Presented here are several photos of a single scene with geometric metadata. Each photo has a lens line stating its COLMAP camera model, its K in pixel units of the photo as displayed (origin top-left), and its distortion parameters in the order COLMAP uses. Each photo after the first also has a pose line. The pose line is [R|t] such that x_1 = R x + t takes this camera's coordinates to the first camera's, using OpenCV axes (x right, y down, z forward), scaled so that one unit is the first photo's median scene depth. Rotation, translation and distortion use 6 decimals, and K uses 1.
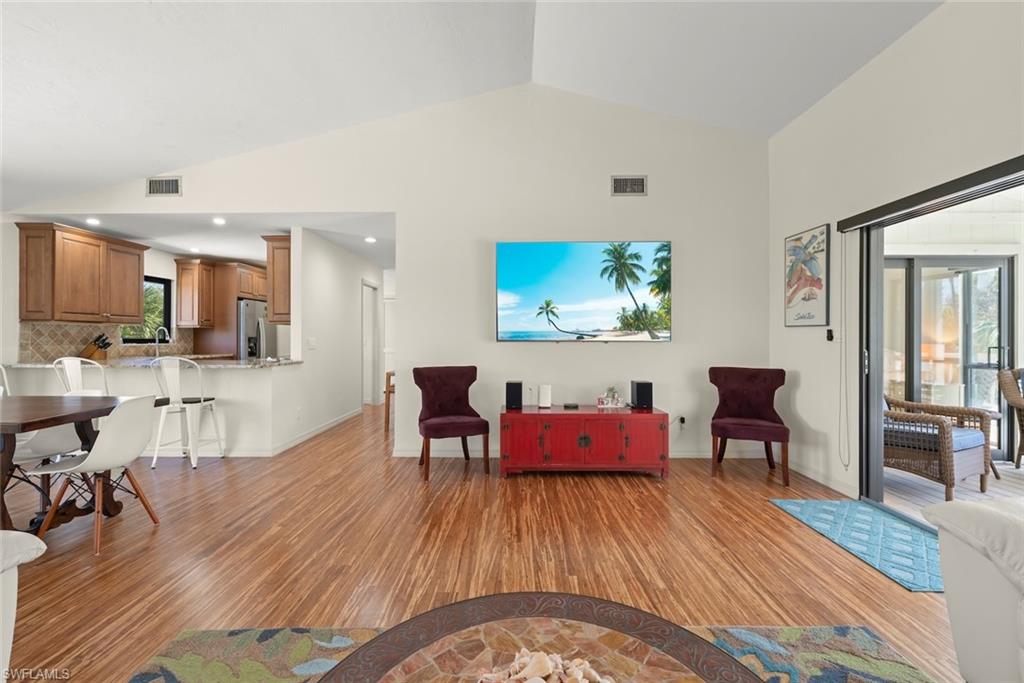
lens RADIAL K [[439.5, 0, 512.9], [0, 439.5, 338.2], [0, 0, 1]] dist [0.001736, 0.000283]
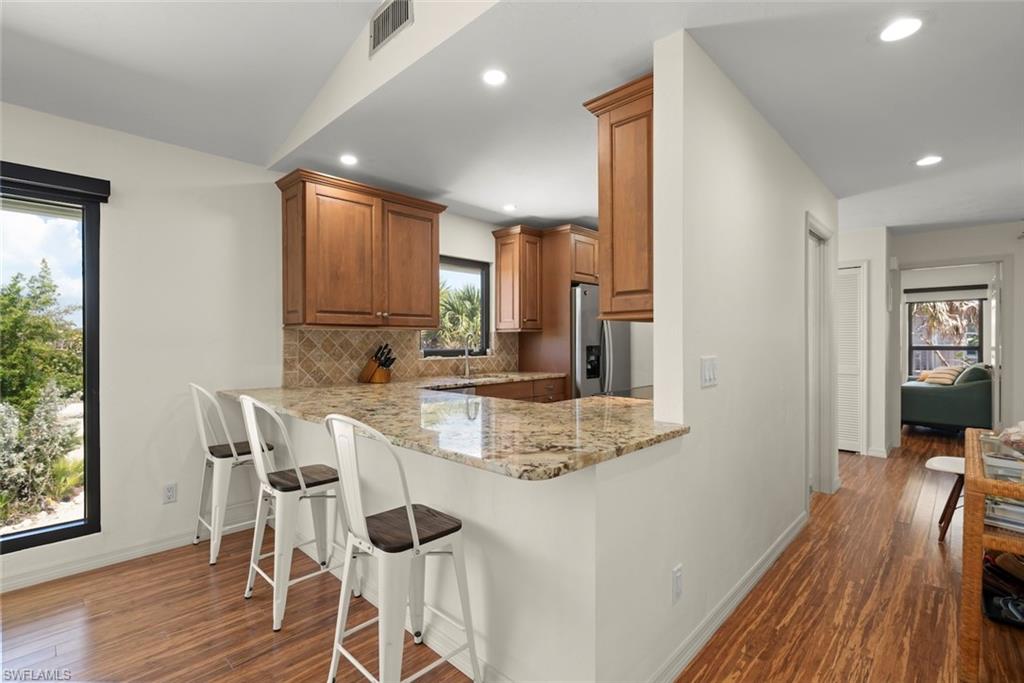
lens RADIAL K [[467.6, 0, 511.1], [0, 467.6, 342.2], [0, 0, 1]] dist [0.001866, -0.000015]
pose [[0.725651, -0.002318, -0.688059, -0.375191], [0.005038, 0.999985, 0.001944, -0.014860], [0.688044, -0.004878, 0.725652, 0.737453]]
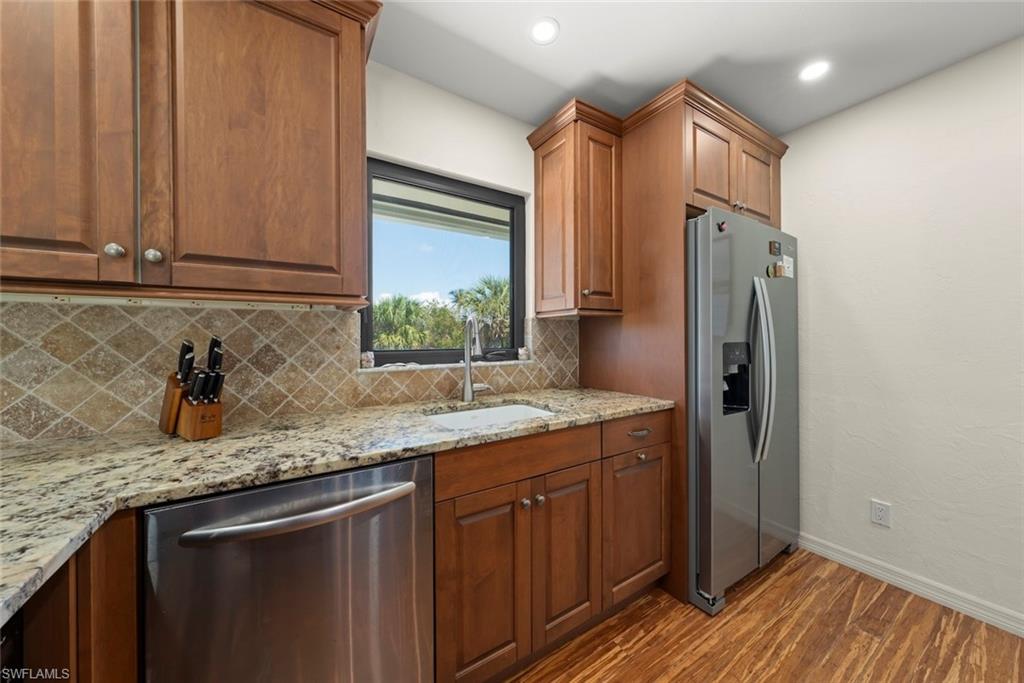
lens RADIAL K [[353.2, 0, 511.6], [0, 353.2, 338.2], [0, 0, 1]] dist [-0.000144, 0.000142]
pose [[0.545130, -0.005129, -0.838336, -0.779839], [0.007062, 0.999974, -0.001526, -0.009768], [0.838322, -0.005089, 0.545152, 1.224315]]
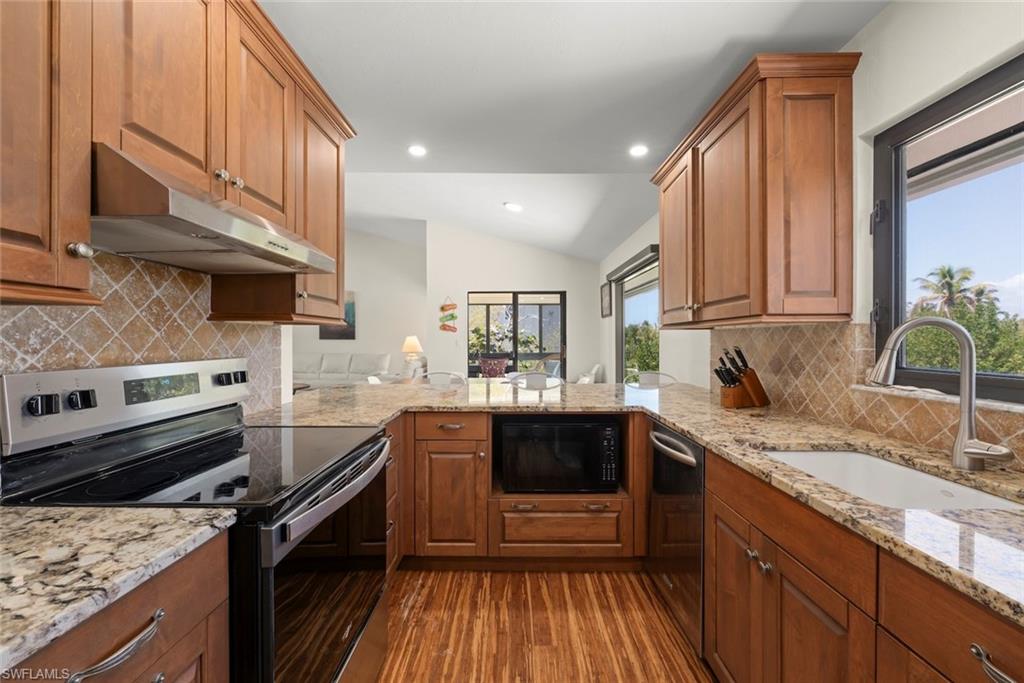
lens RADIAL K [[404.6, 0, 514.2], [0, 404.6, 338.0], [0, 0, 1]] dist [-0.000670, 0.000103]
pose [[-0.999993, -0.001487, -0.003490, -0.849338], [-0.001471, 0.999989, -0.004556, -0.020444], [0.003497, -0.004551, -0.999984, 1.639432]]
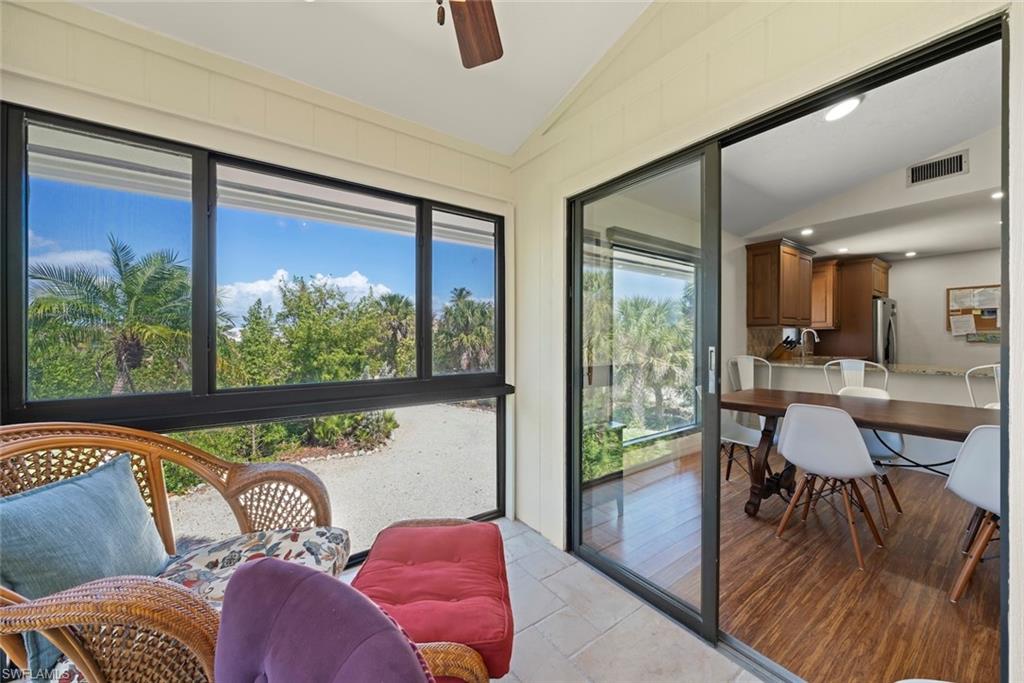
lens RADIAL K [[376.3, 0, 512.2], [0, 376.3, 339.9], [0, 0, 1]] dist [0.000477, 0.000245]
pose [[0.592779, -0.001314, -0.805364, -0.689607], [0.005191, 0.999984, 0.002189, -0.007816], [0.805349, -0.005479, 0.592776, -0.135879]]
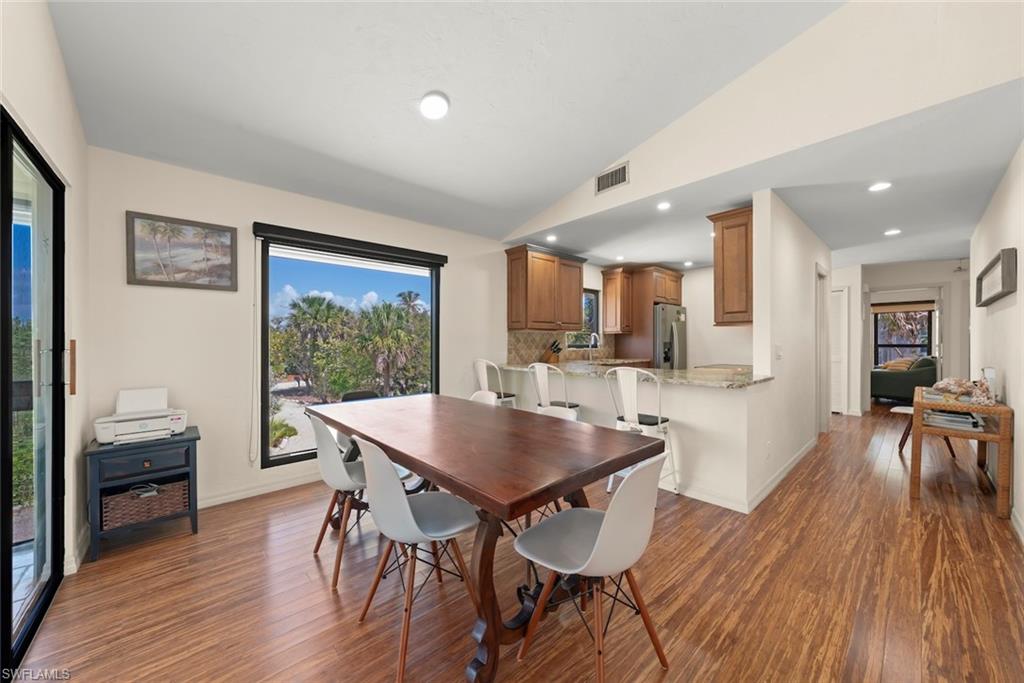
lens RADIAL K [[365.6, 0, 511.9], [0, 365.6, 342.7], [0, 0, 1]] dist [-0.002089, -0.000149]
pose [[0.674423, -0.001889, -0.738343, -0.371727], [0.003411, 0.999994, 0.000557, -0.004413], [0.738337, -0.002894, 0.674425, 0.333008]]
